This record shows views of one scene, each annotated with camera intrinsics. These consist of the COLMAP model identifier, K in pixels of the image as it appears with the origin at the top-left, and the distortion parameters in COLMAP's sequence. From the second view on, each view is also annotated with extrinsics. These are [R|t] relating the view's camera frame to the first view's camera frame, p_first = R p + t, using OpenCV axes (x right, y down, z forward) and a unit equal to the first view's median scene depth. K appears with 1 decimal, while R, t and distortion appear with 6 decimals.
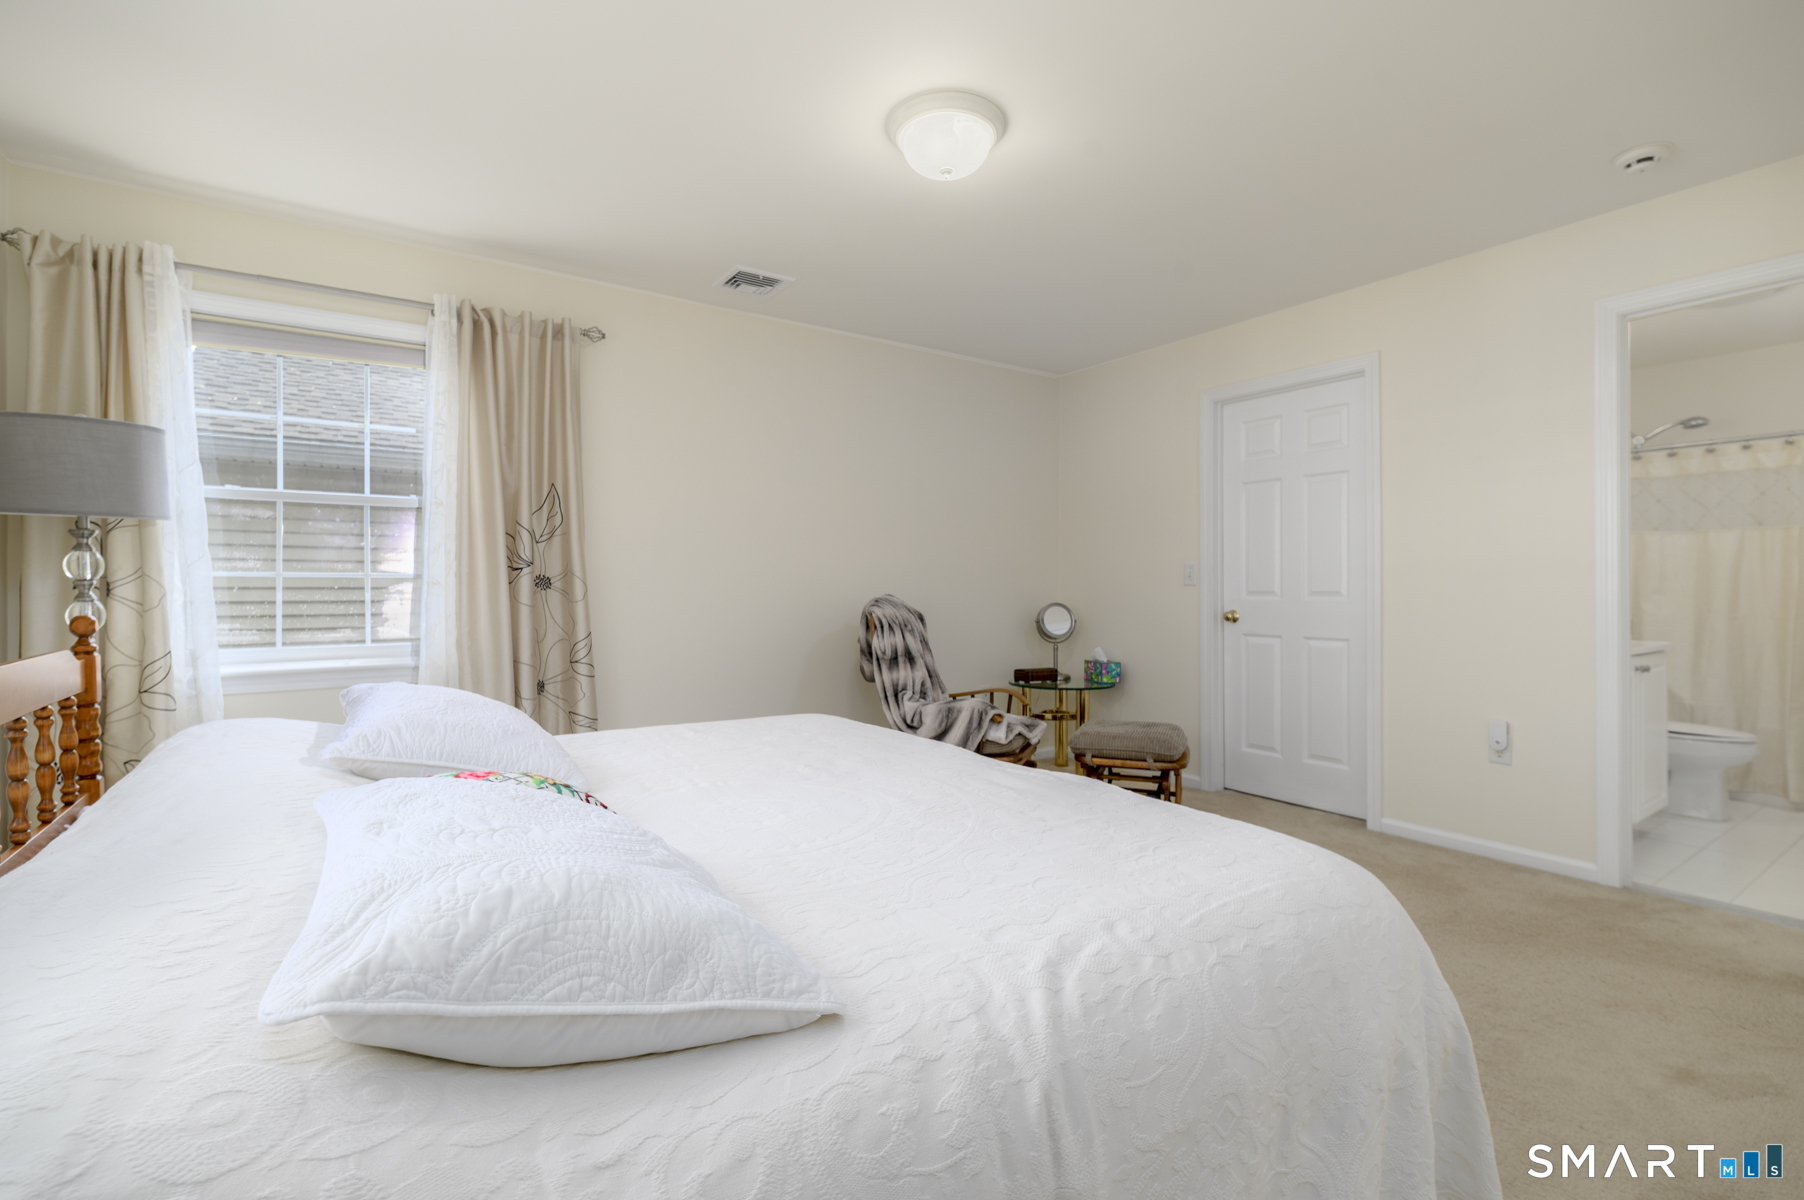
lens RADIAL K [[792.7, 0, 908.3], [0, 792.7, 590.9], [0, 0, 1]] dist [0.000311, 0.001110]
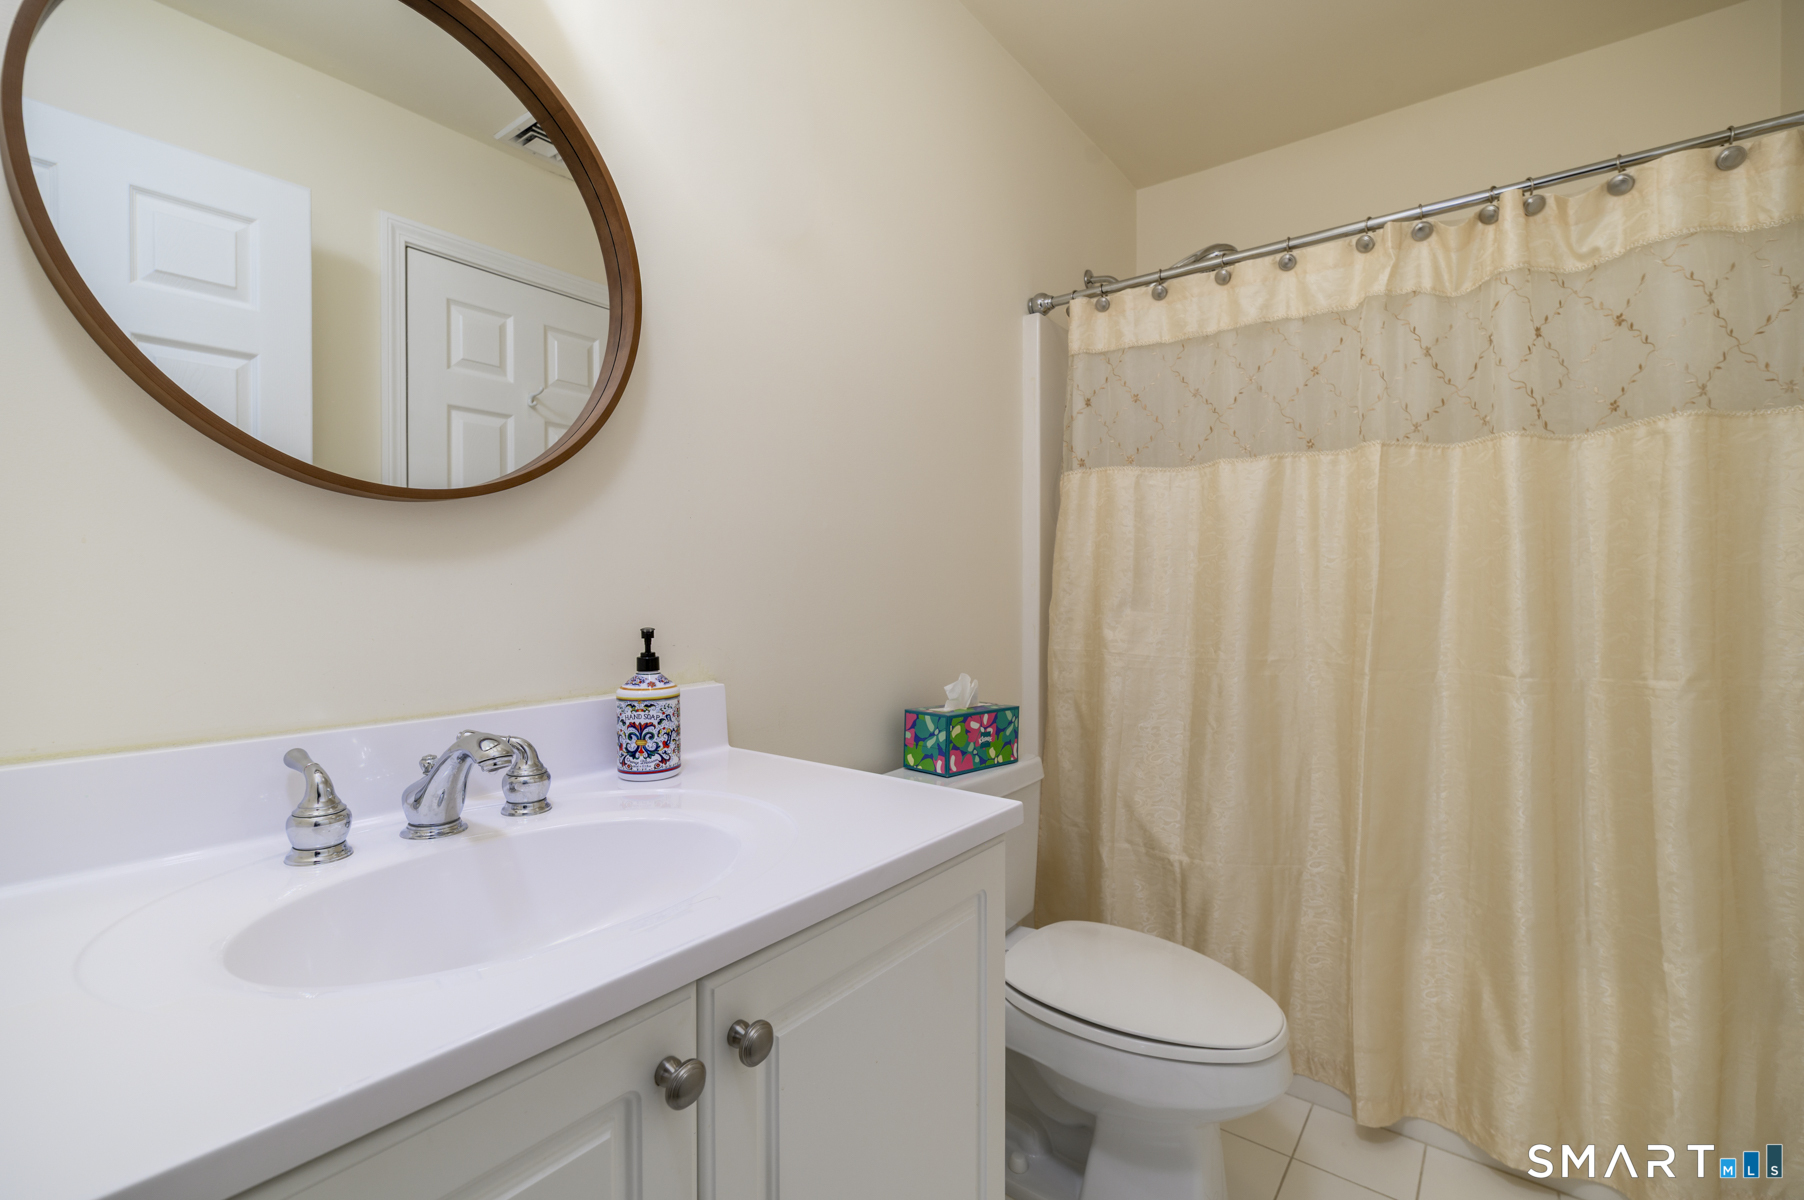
lens RADIAL K [[792.7, 0, 896.4], [0, 792.7, 602.7], [0, 0, 1]] dist [0.000311, 0.001110]
pose [[0.950175, 0.008759, 0.311594, 0.730862], [-0.009240, 0.999957, 0.000065, 0.002700], [-0.311580, -0.002941, 0.950215, 0.665392]]
